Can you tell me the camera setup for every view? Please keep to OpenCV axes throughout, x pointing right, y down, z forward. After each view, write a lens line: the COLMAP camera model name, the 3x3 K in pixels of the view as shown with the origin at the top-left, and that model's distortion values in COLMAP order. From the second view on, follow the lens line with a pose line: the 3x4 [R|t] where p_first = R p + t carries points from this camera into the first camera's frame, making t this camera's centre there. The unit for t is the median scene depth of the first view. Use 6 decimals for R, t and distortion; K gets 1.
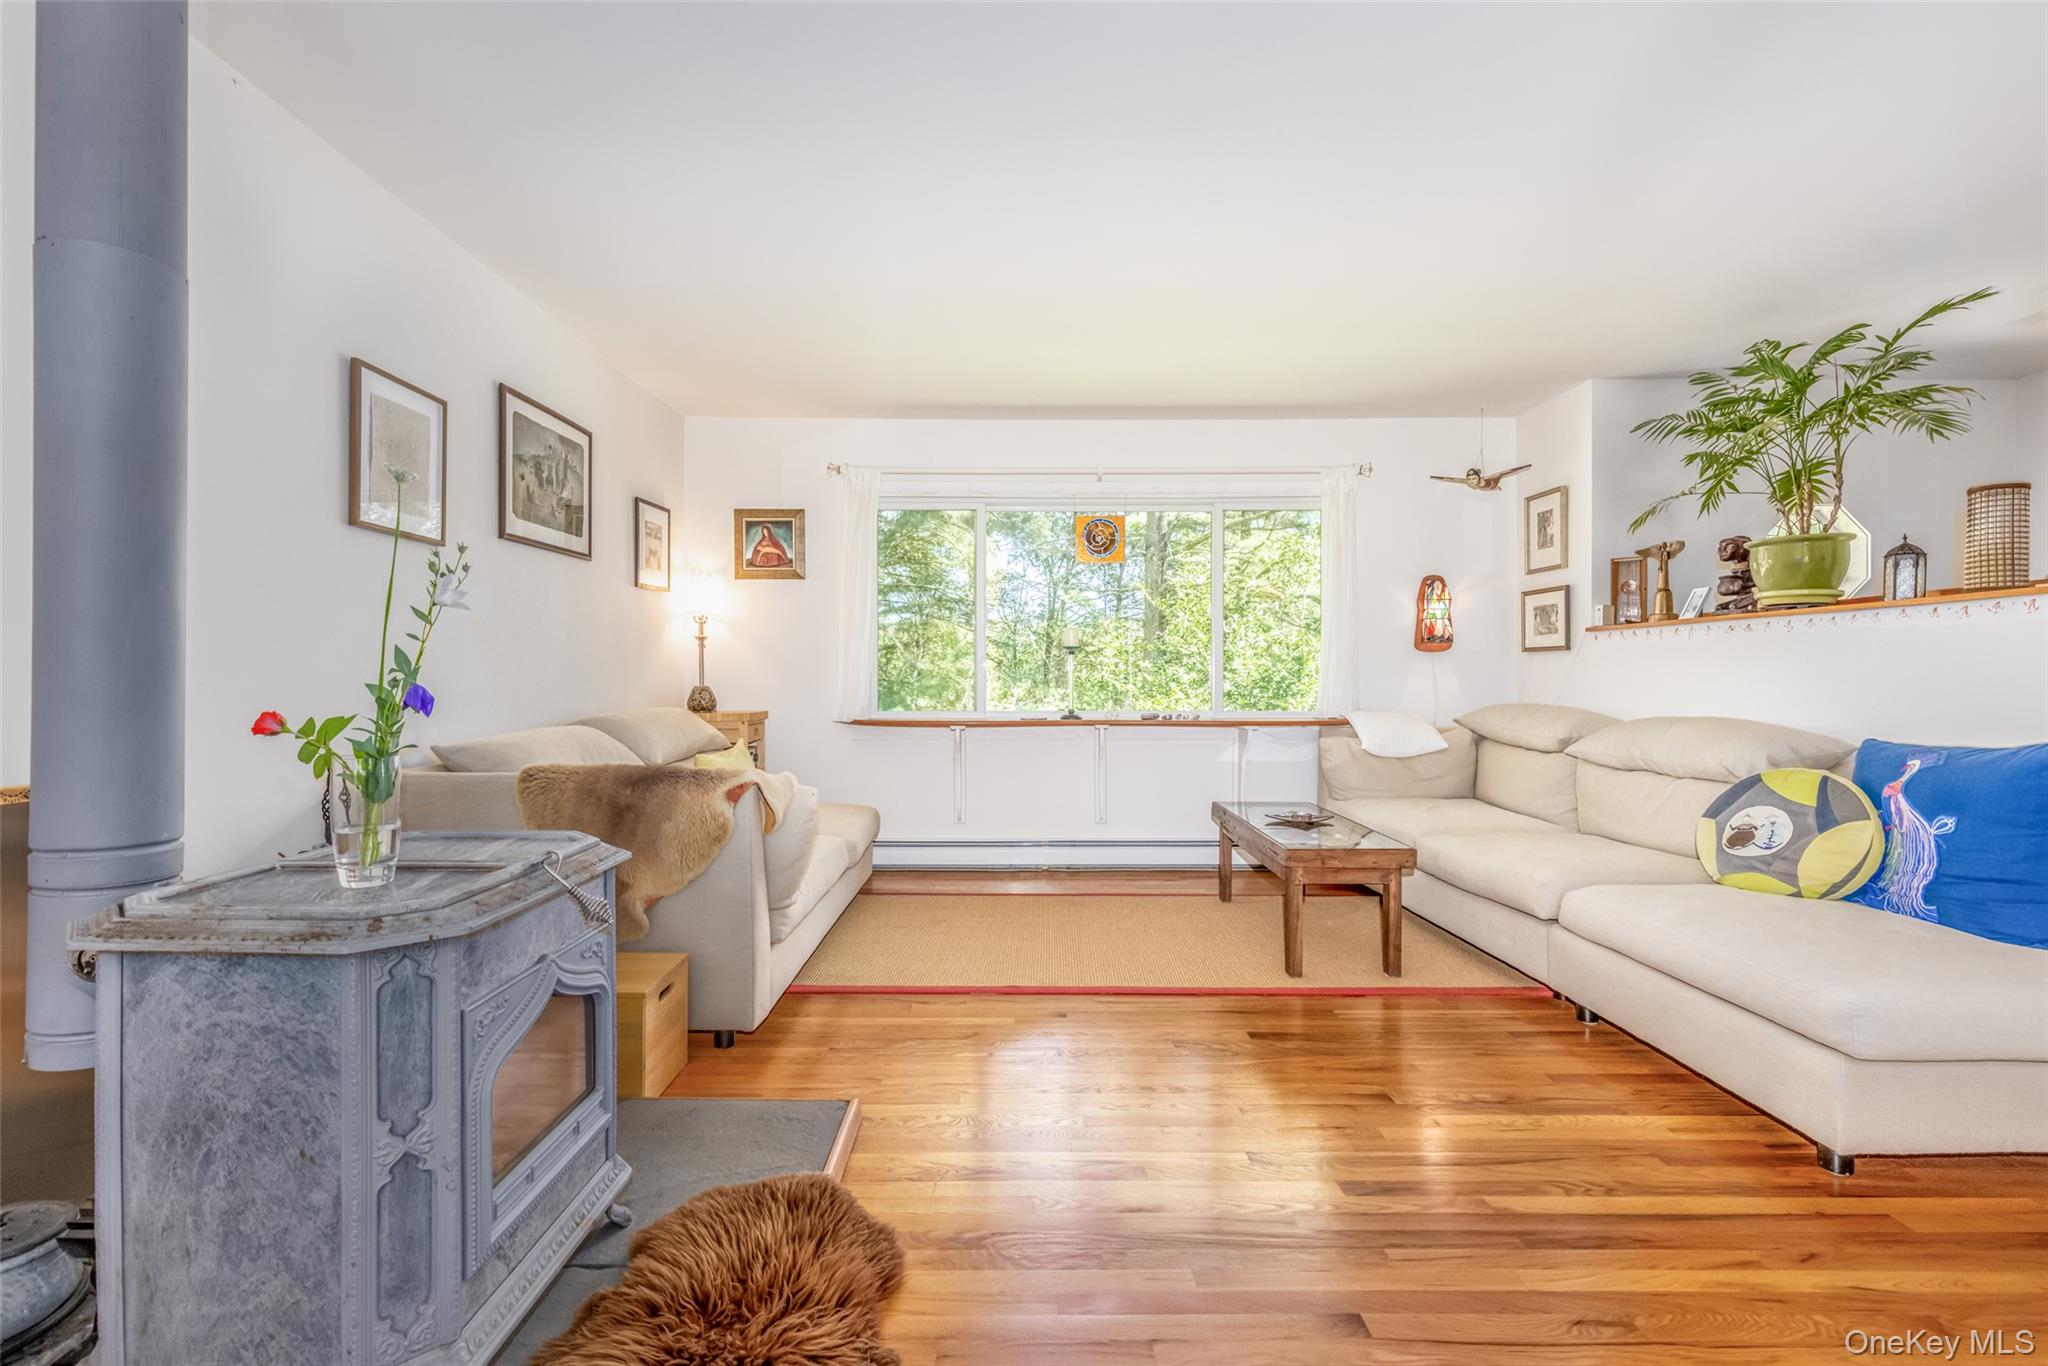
lens RADIAL K [[935.3, 0, 1024.0], [0, 935.3, 683.0], [0, 0, 1]] dist [0.003143, -0.000033]
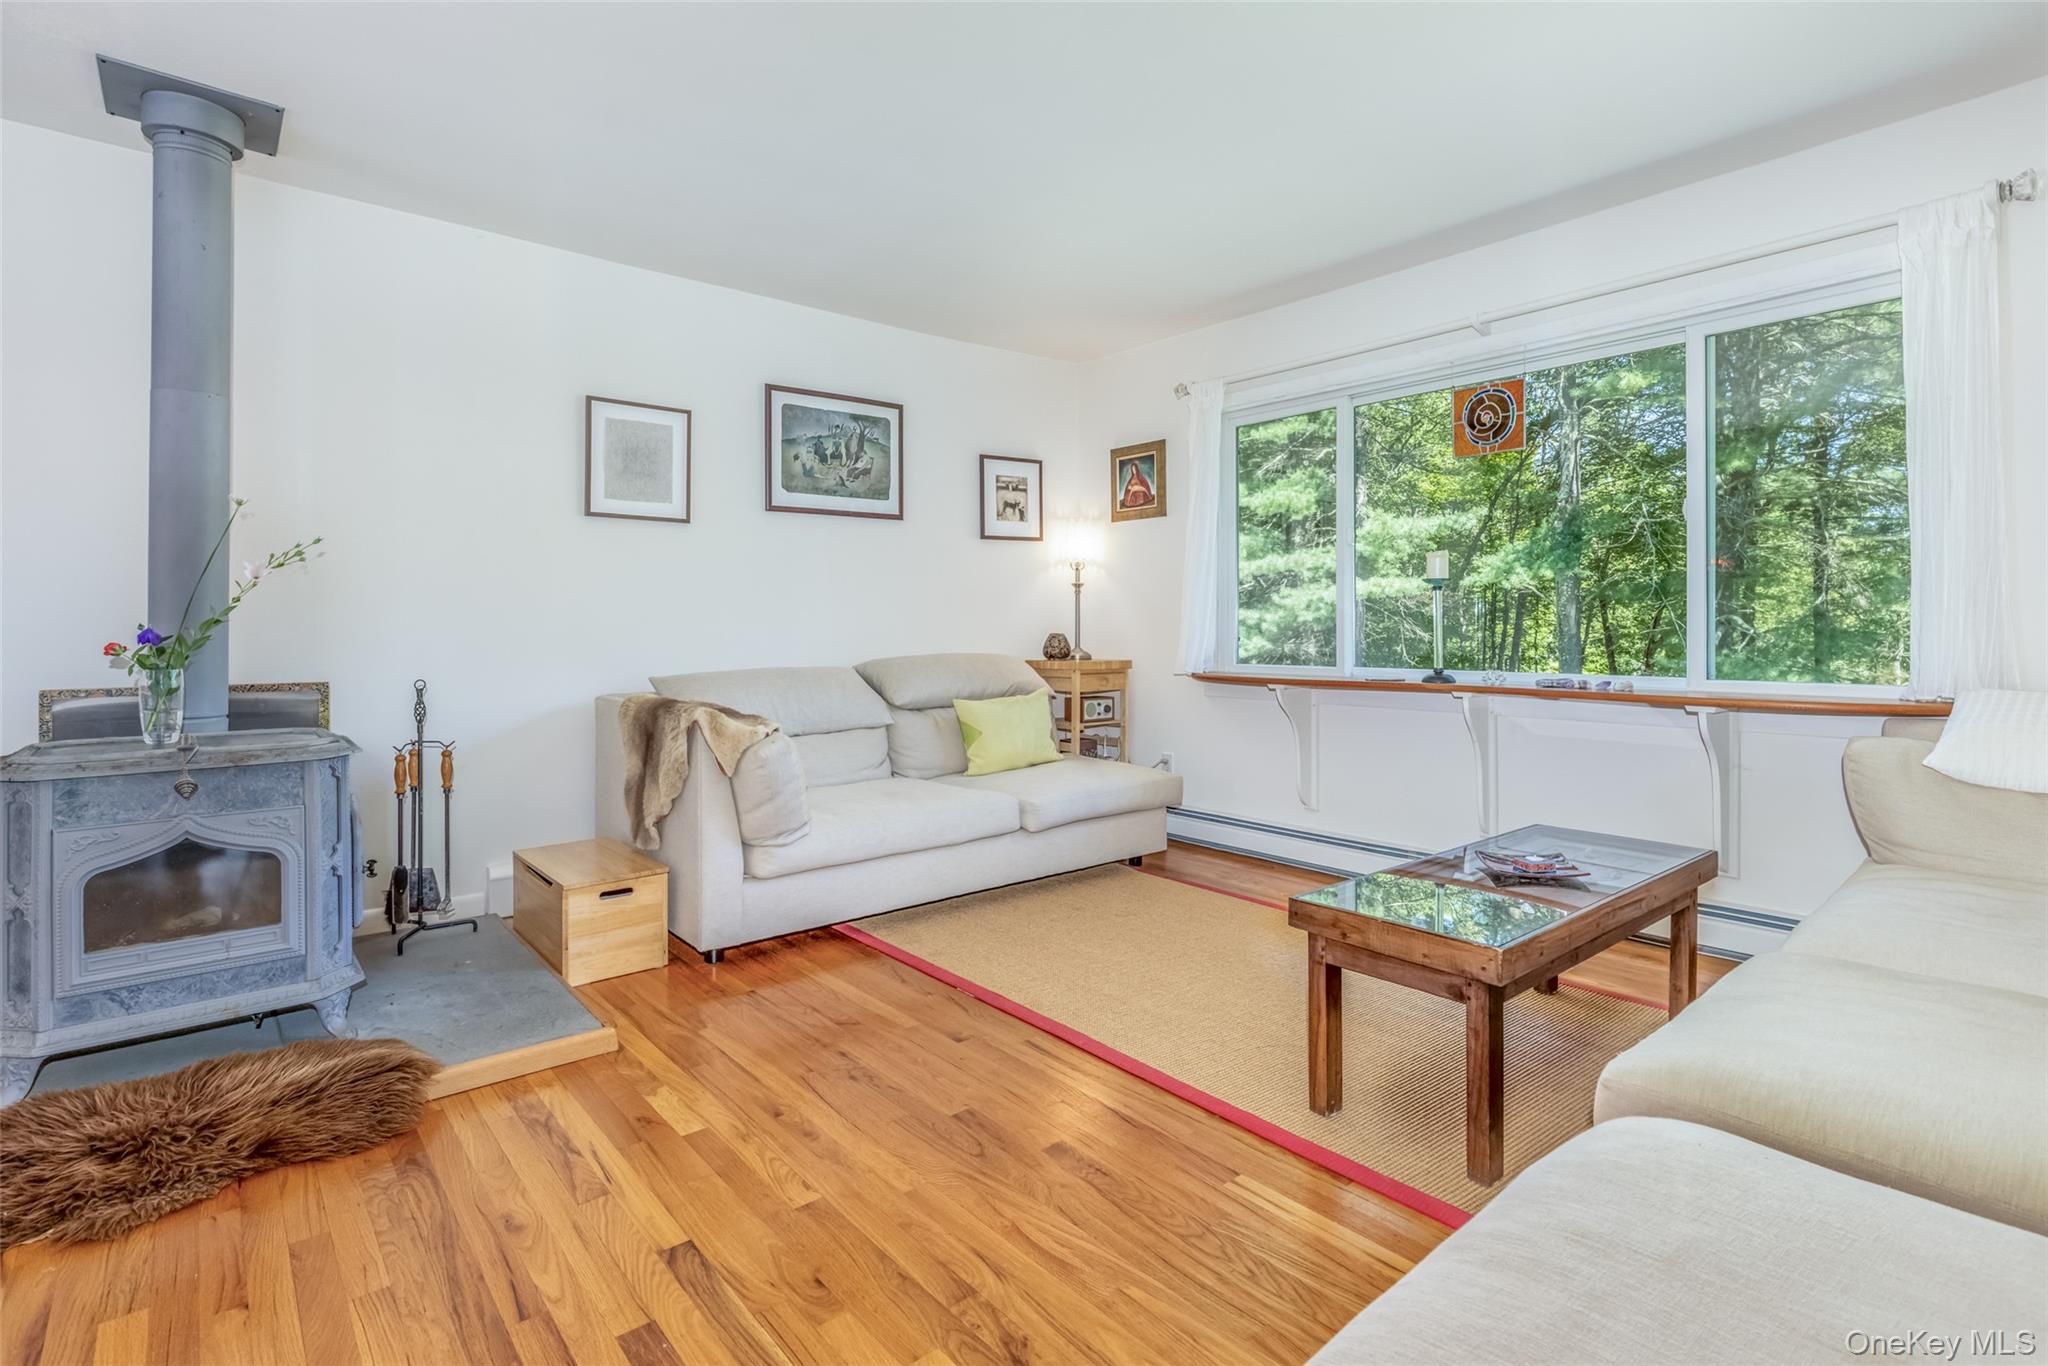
lens RADIAL K [[982.1, 0, 1019.1], [0, 982.1, 645.8], [0, 0, 1]] dist [-0.000254, -0.001159]
pose [[0.641965, 0.012900, -0.766626, 0.424187], [-0.001712, 0.999880, 0.015391, 0.000591], [0.766732, -0.008568, 0.641910, 0.287096]]
